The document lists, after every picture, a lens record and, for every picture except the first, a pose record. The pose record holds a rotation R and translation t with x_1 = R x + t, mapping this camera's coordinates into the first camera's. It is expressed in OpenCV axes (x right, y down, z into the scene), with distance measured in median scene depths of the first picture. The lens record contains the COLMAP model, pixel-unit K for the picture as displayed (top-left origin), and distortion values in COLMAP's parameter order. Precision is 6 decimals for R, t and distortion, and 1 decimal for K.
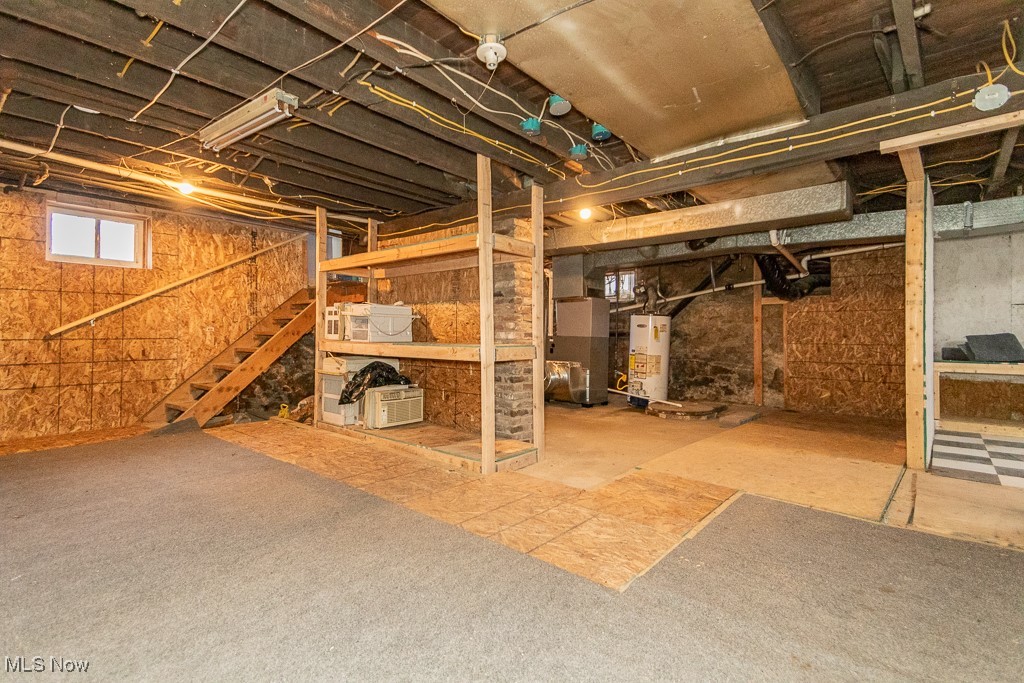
lens RADIAL K [[479.8, 0, 505.4], [0, 479.8, 337.2], [0, 0, 1]] dist [0.028295, -0.004474]
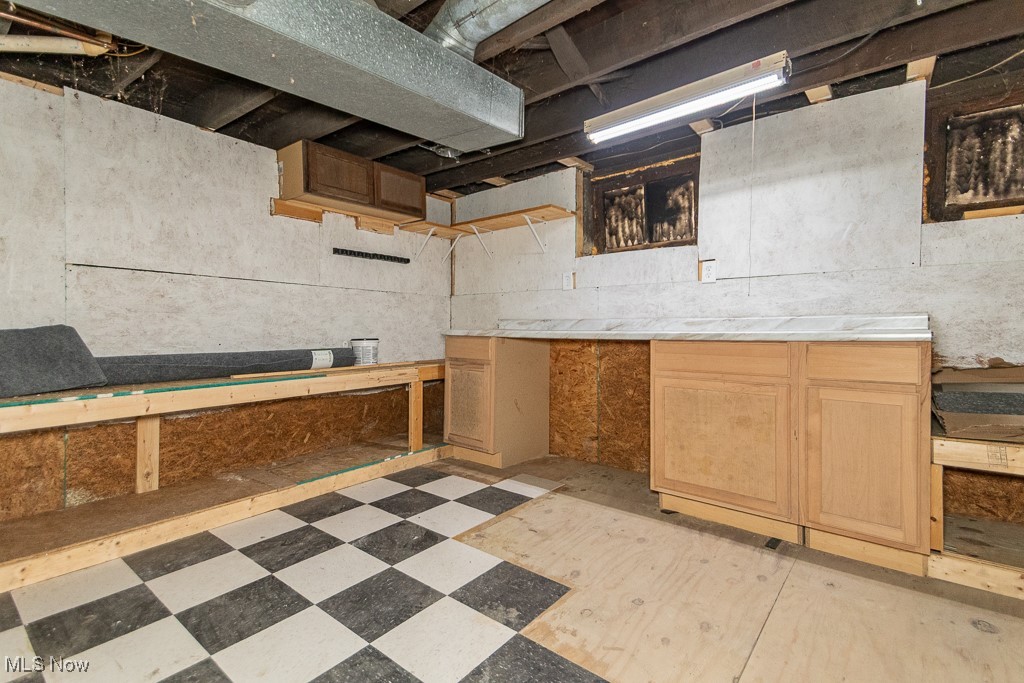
lens RADIAL K [[479.8, 0, 512.7], [0, 479.8, 336.2], [0, 0, 1]] dist [0.028295, -0.004474]
pose [[-0.047639, -0.009038, 0.998824, 0.925081], [-0.003452, 0.999955, 0.008884, -0.004733], [-0.998859, -0.003025, -0.047668, 1.020905]]
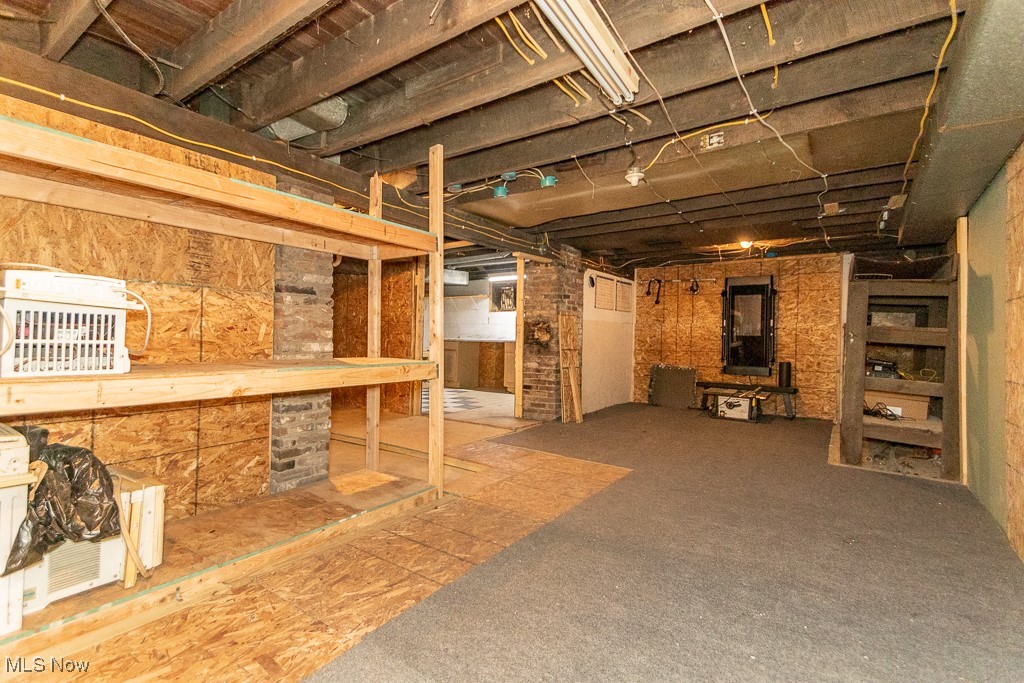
lens RADIAL K [[479.8, 0, 503.4], [0, 479.8, 337.4], [0, 0, 1]] dist [0.028295, -0.004474]
pose [[-0.115677, -0.006670, 0.993264, -1.078166], [-0.021036, 0.999770, 0.004264, -0.038159], [-0.993064, -0.020401, -0.115791, 1.081160]]
